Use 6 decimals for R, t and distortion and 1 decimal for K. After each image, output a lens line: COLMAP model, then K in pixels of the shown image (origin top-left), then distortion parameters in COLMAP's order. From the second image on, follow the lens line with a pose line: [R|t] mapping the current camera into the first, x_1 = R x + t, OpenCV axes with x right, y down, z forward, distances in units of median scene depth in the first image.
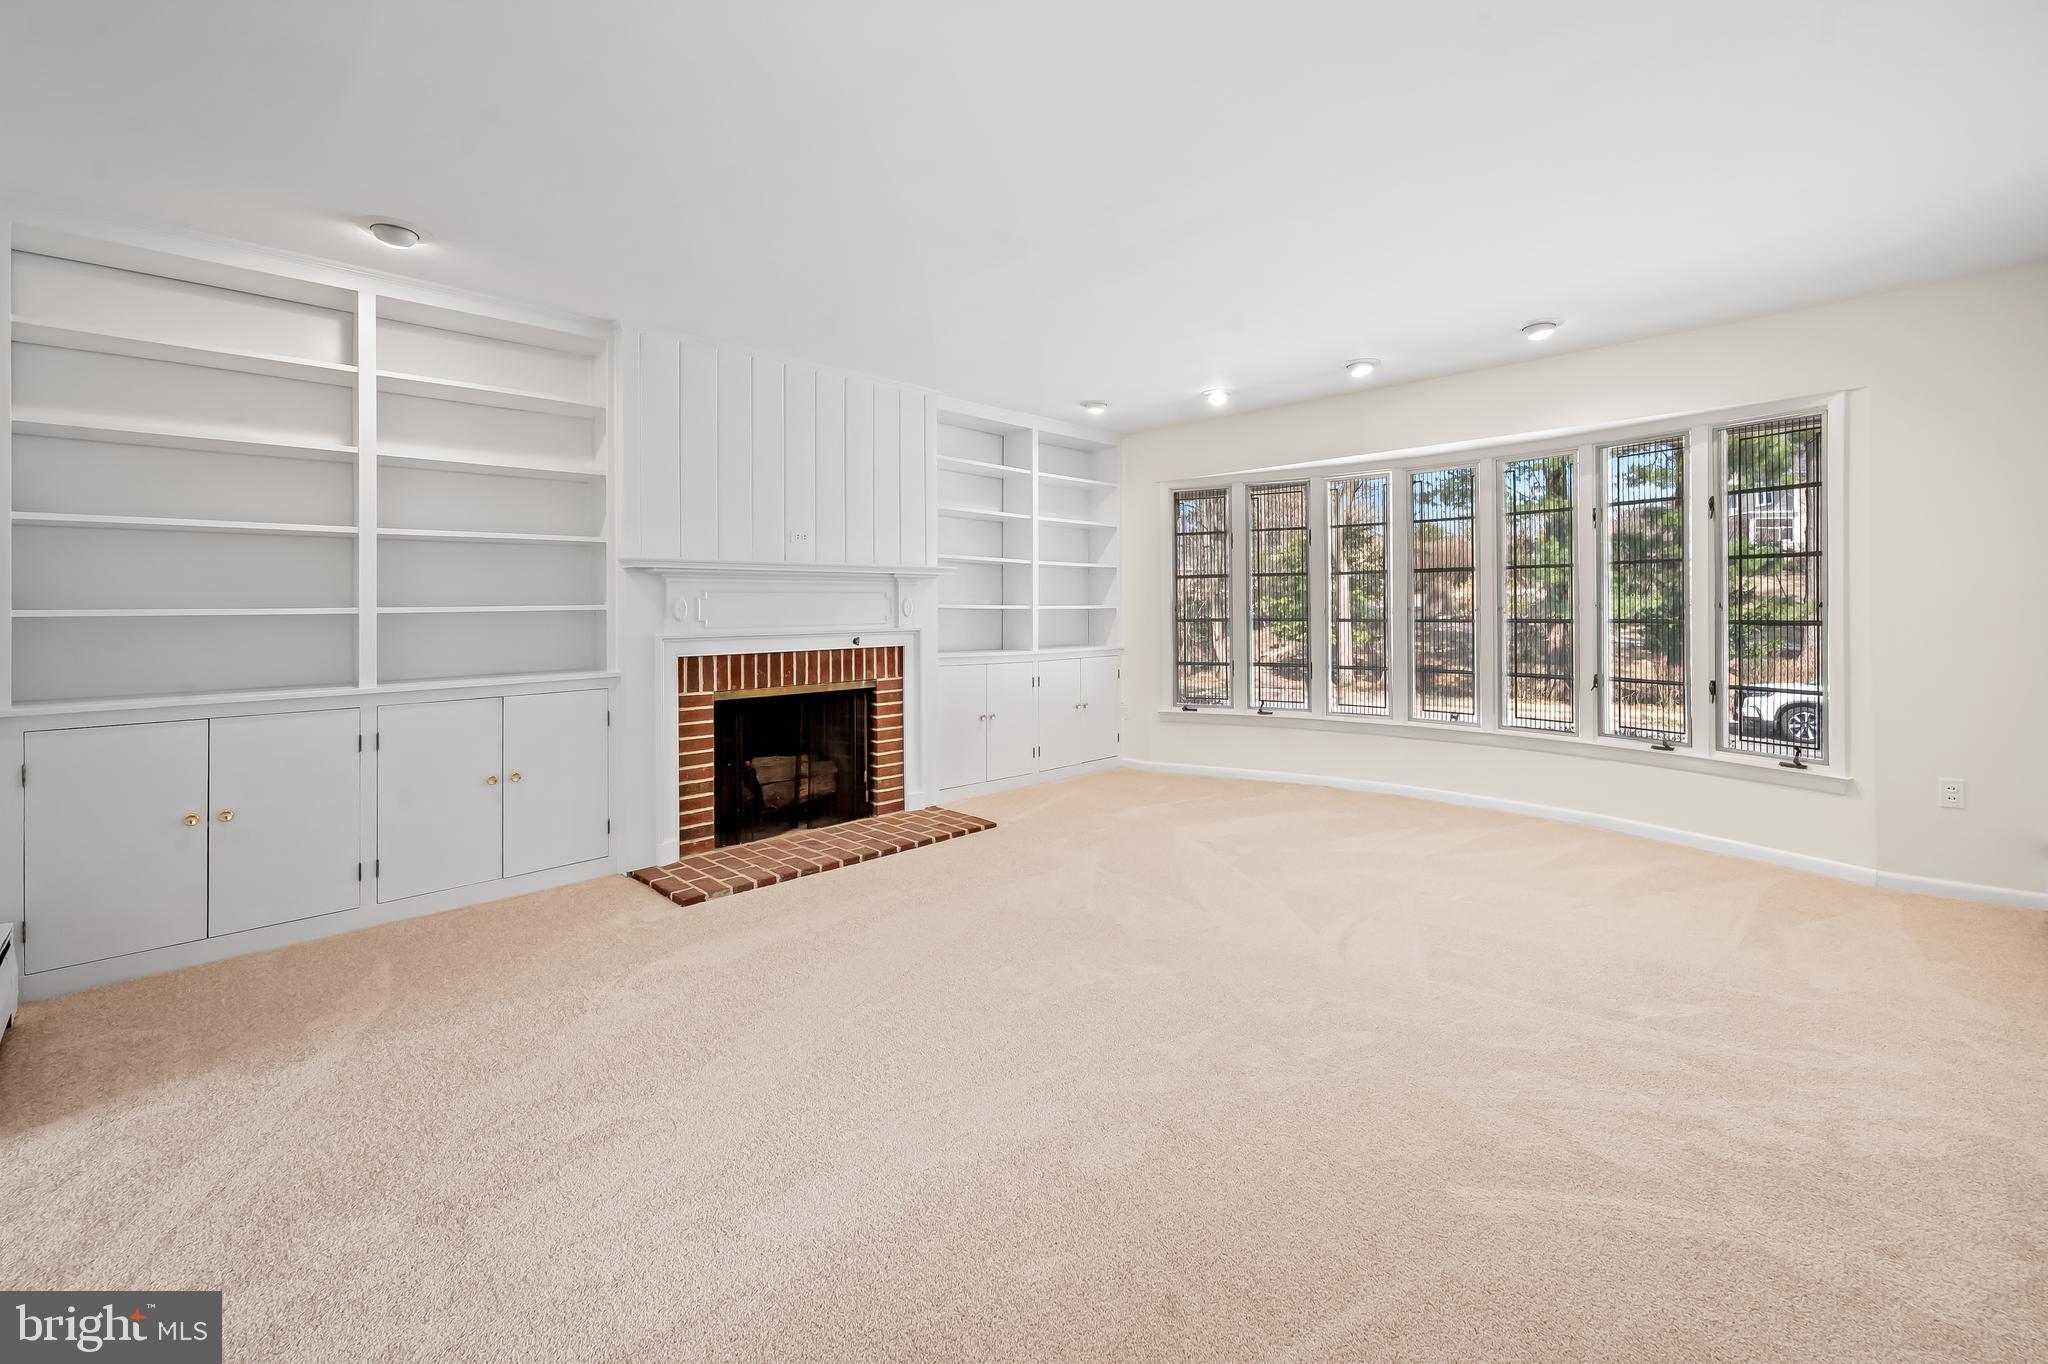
lens RADIAL K [[847.4, 0, 1030.9], [0, 847.4, 605.1], [0, 0, 1]] dist [-0.006449, 0.001482]
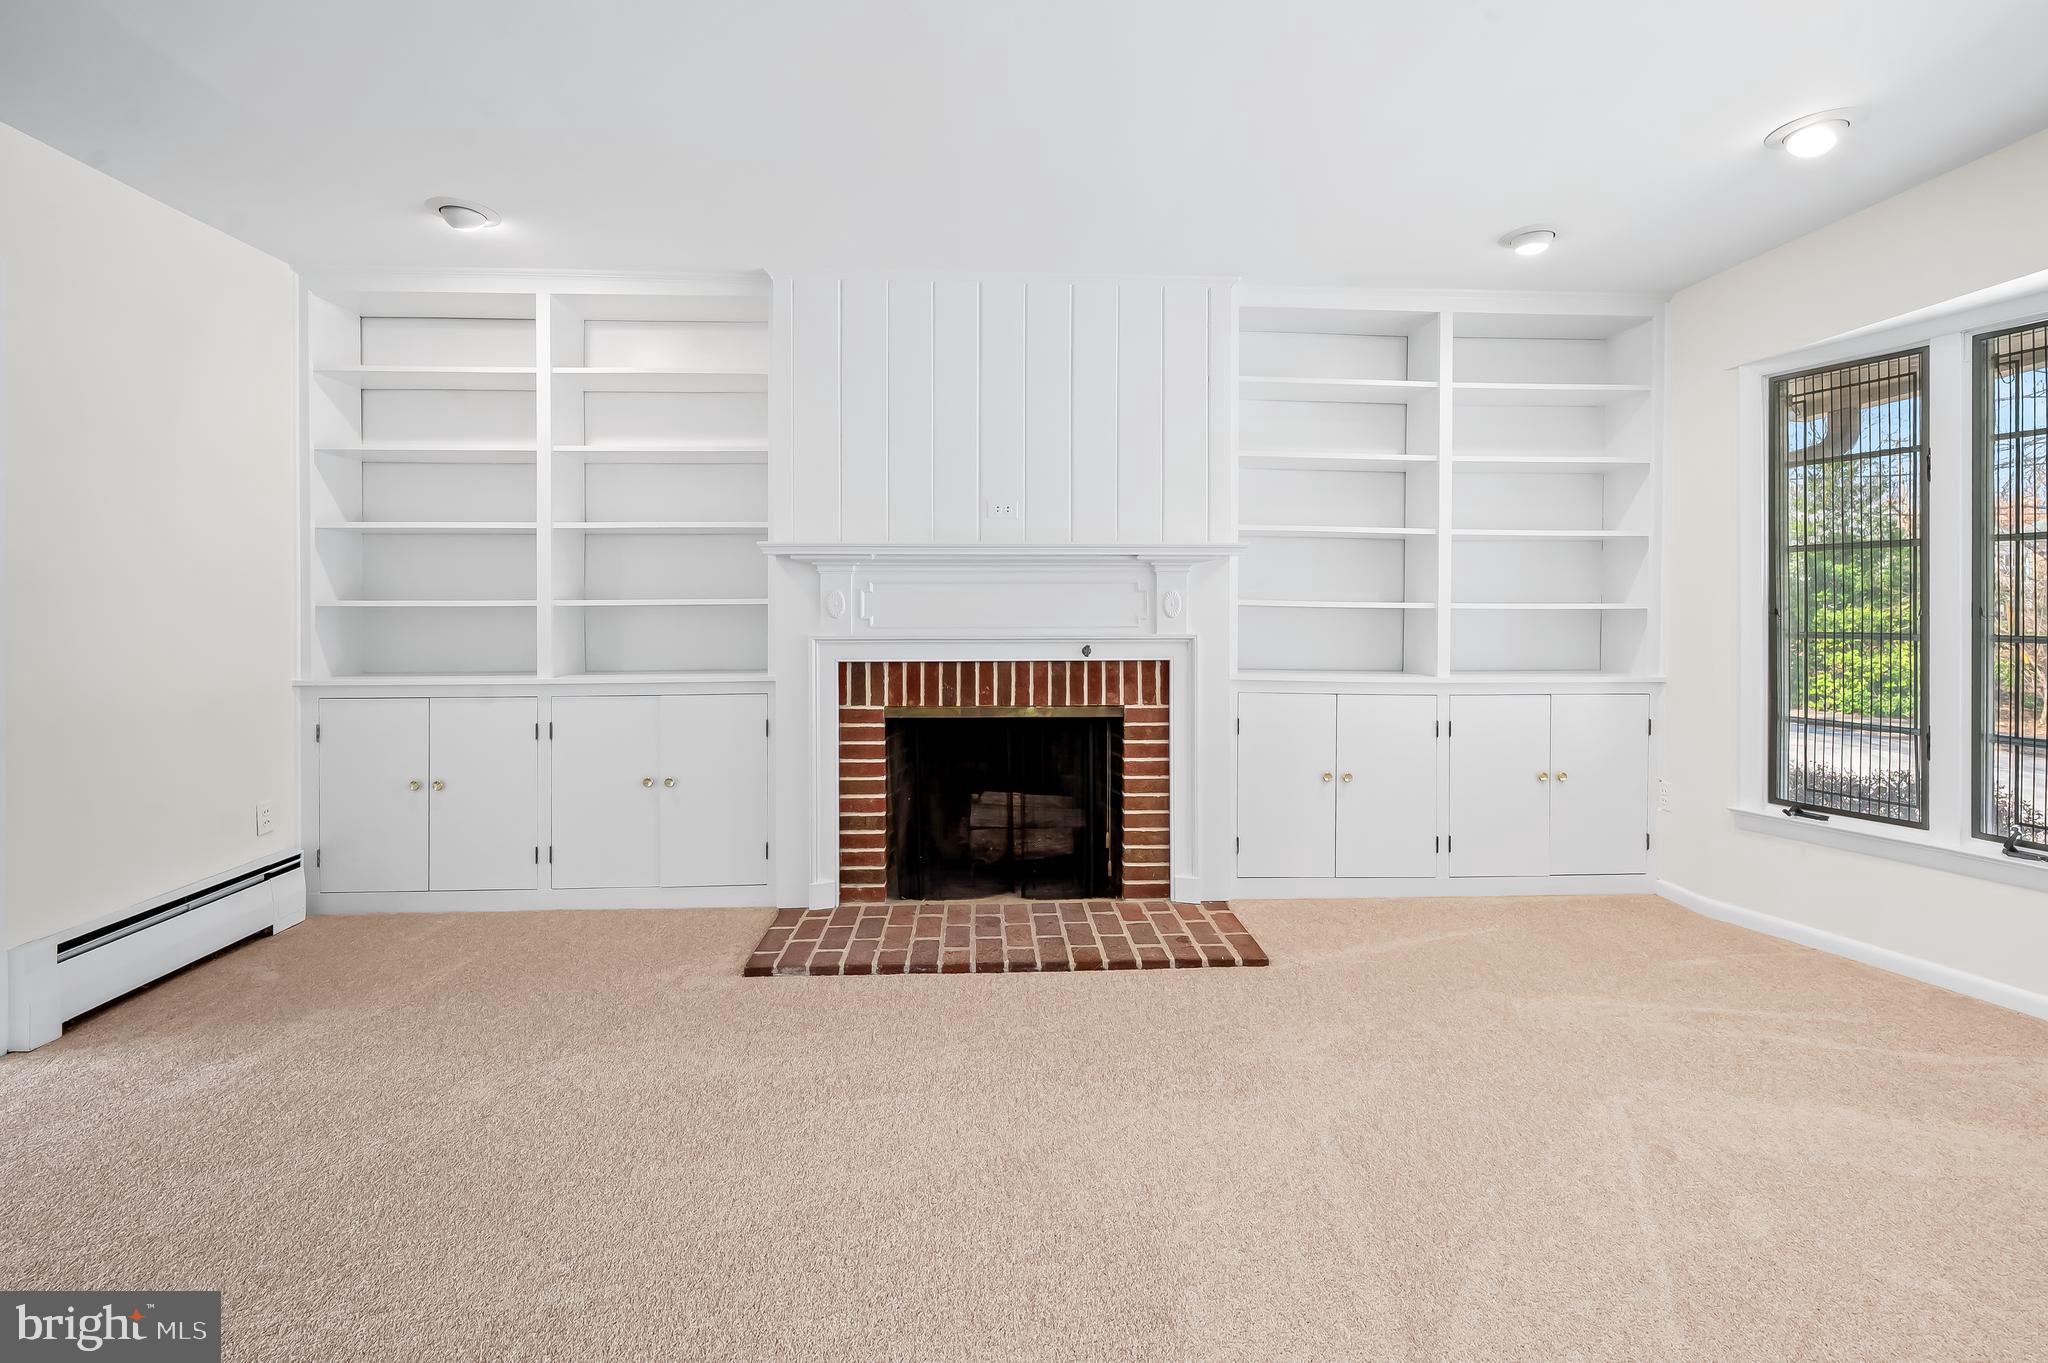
lens RADIAL K [[838.5, 0, 1063.9], [0, 838.5, 604.7], [0, 0, 1]] dist [-0.000558, -0.000299]
pose [[0.740363, 0.008432, -0.672154, 0.254275], [-0.005008, 0.999963, 0.007028, -0.001283], [0.672189, -0.001837, 0.740378, 0.458139]]
